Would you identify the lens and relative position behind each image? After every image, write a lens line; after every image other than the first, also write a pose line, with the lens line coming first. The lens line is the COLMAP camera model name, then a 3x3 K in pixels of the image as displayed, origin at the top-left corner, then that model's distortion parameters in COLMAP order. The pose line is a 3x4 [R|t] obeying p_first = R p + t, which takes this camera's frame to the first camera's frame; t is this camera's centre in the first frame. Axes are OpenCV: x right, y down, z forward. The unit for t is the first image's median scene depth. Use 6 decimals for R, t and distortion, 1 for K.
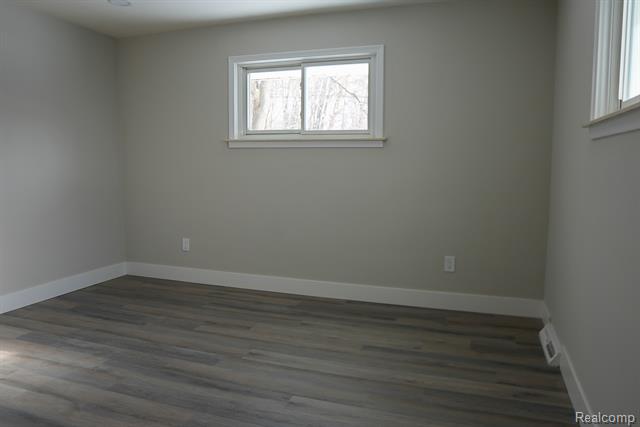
lens RADIAL K [[459.4, 0, 308.9], [0, 459.4, 211.7], [0, 0, 1]] dist [-0.126279, 0.079150]
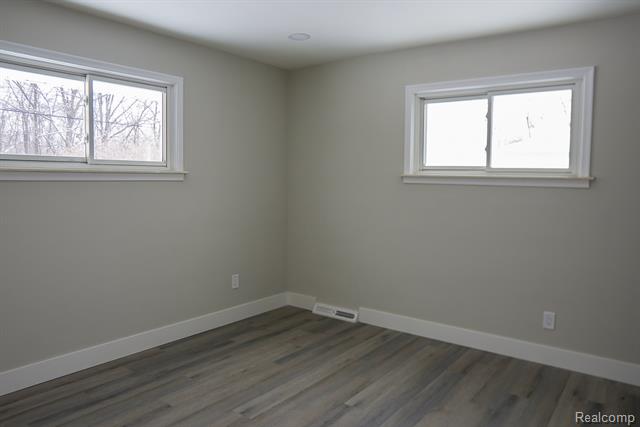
lens RADIAL K [[459.4, 0, 308.9], [0, 459.4, 211.7], [0, 0, 1]] dist [-0.126279, 0.079150]
pose [[0.333792, -0.066744, 0.940281, -0.851503], [0.128195, 0.991437, 0.024867, -0.077658], [-0.933889, 0.112239, 0.339490, 0.521517]]
